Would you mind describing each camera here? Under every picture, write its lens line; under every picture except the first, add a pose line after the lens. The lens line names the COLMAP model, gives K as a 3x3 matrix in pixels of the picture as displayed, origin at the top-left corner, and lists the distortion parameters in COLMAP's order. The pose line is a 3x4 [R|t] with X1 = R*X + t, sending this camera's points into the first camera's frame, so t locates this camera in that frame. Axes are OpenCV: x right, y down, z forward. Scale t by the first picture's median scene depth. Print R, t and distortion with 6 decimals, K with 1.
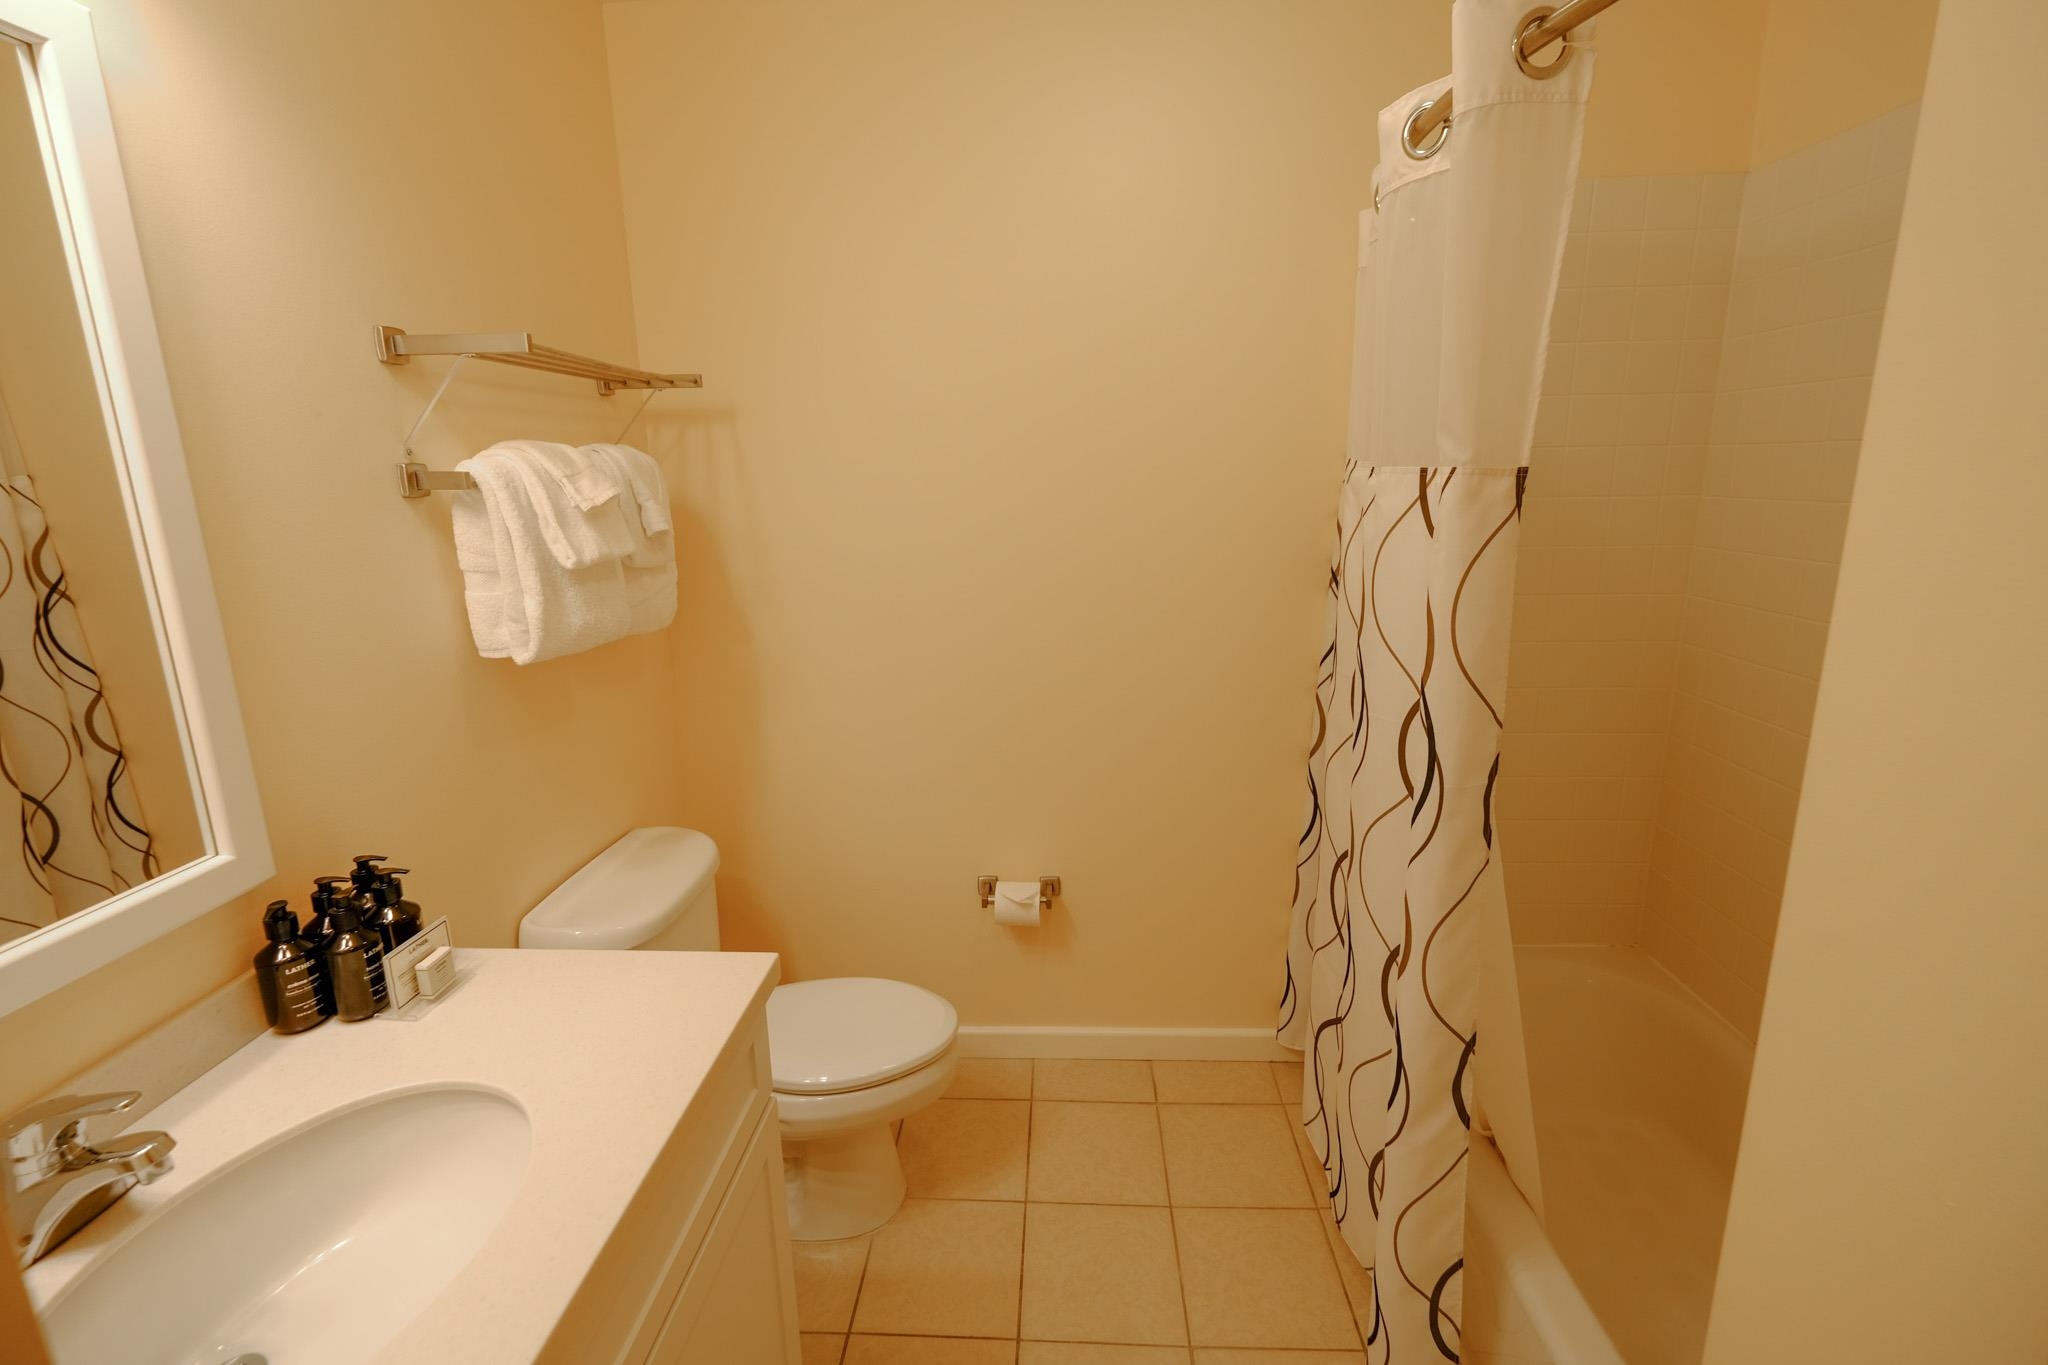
lens RADIAL K [[889.6, 0, 1023.8], [0, 889.6, 664.6], [0, 0, 1]] dist [-0.001242, 0.000418]
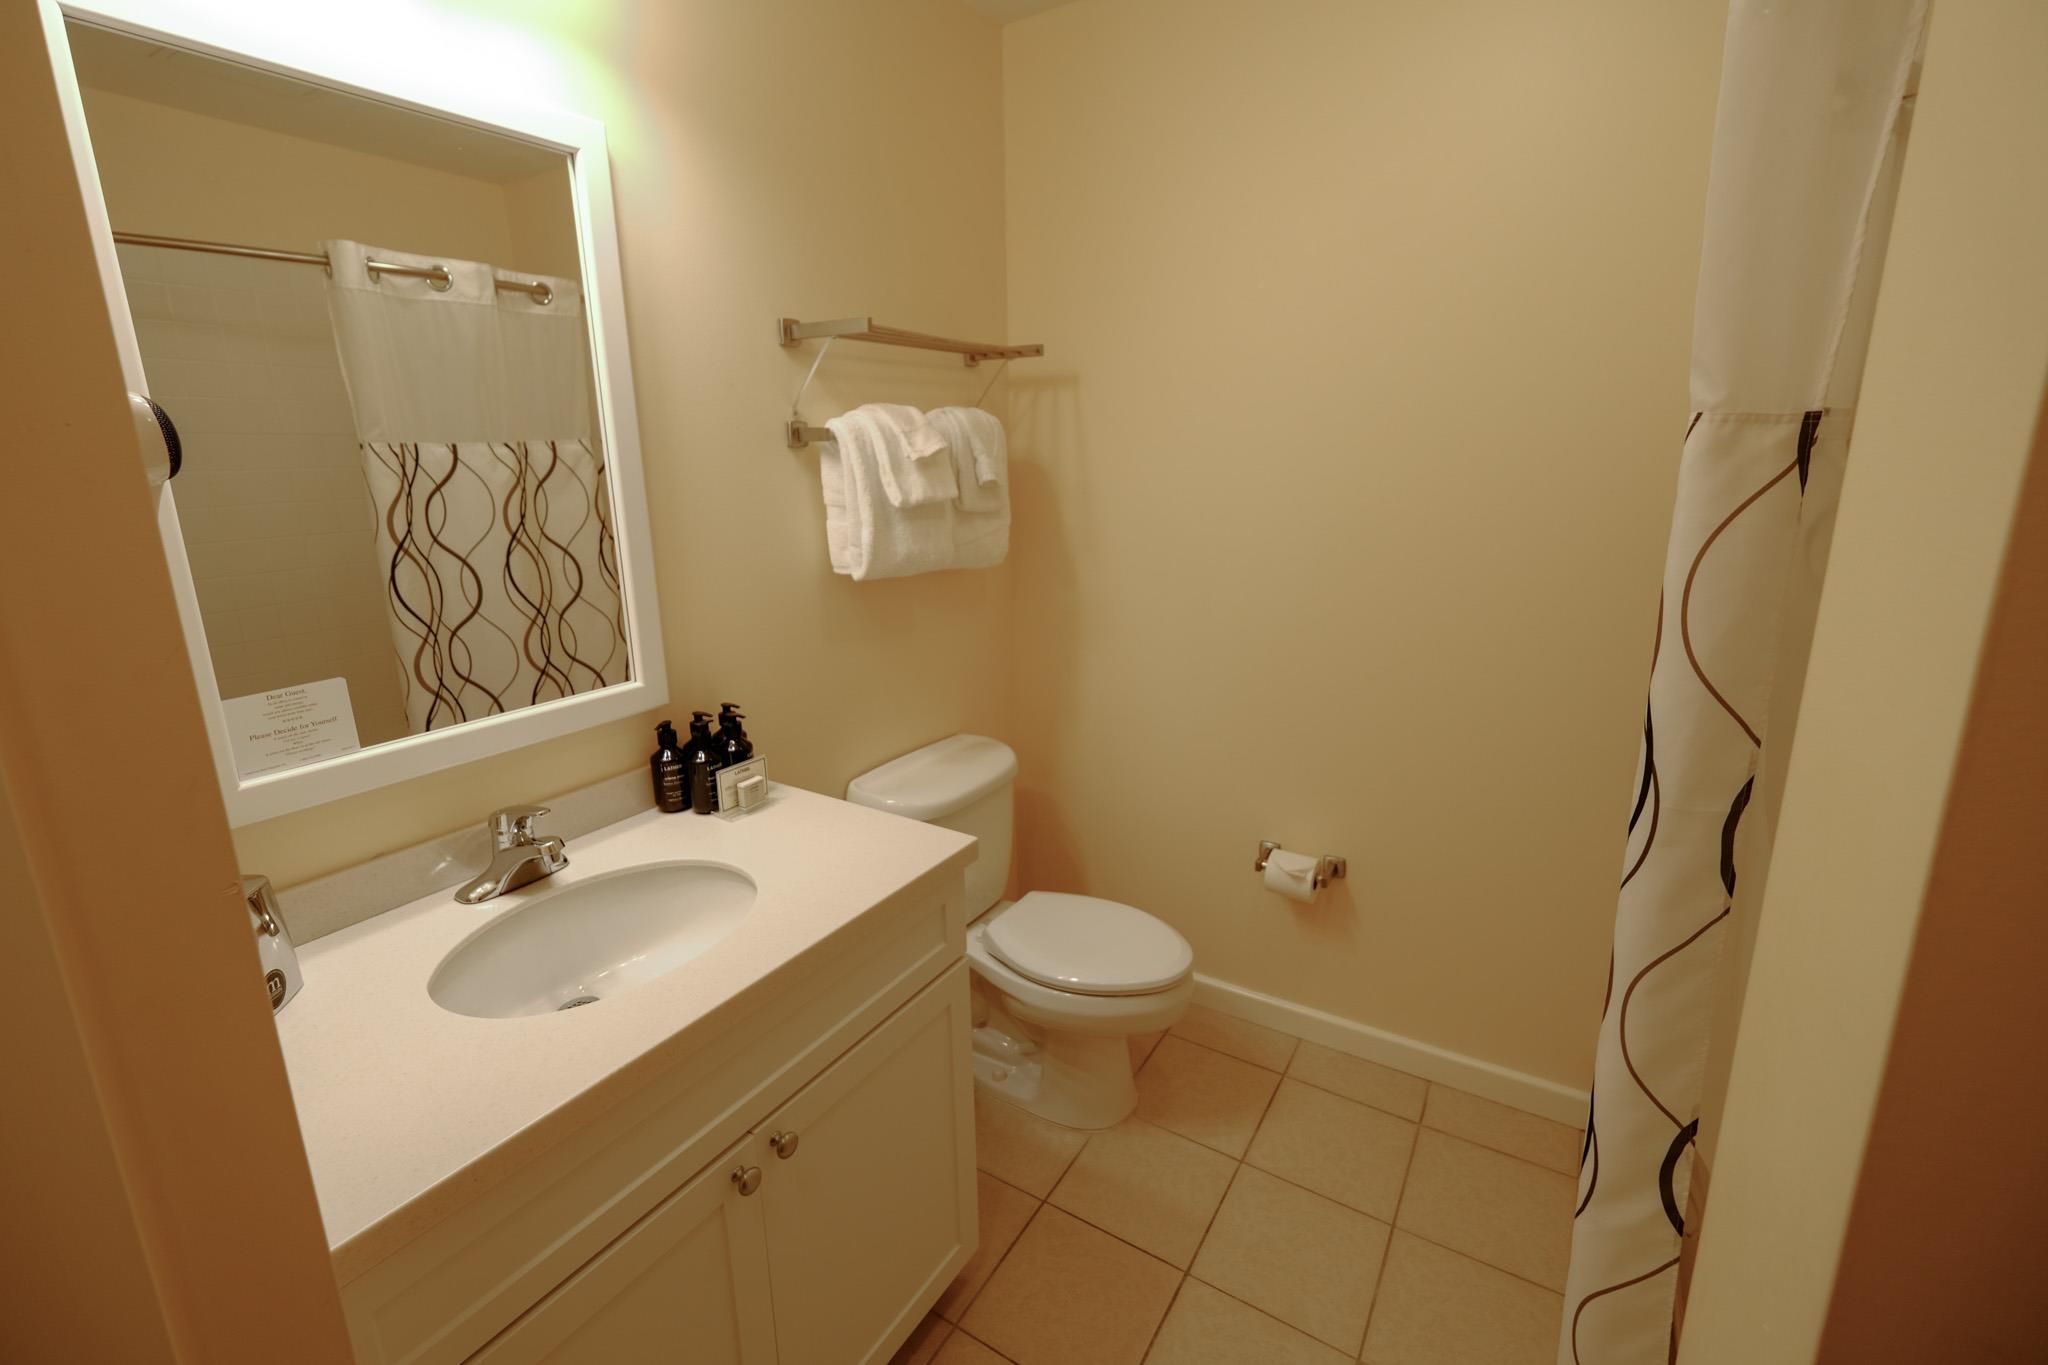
lens RADIAL K [[883.3, 0, 1016.9], [0, 883.3, 655.0], [0, 0, 1]] dist [-0.000591, 0.000010]
pose [[0.872308, 0.118821, -0.474300, 0.256425], [-0.107695, 0.992892, 0.050671, 0.017684], [0.476950, 0.006879, 0.878904, -0.002733]]
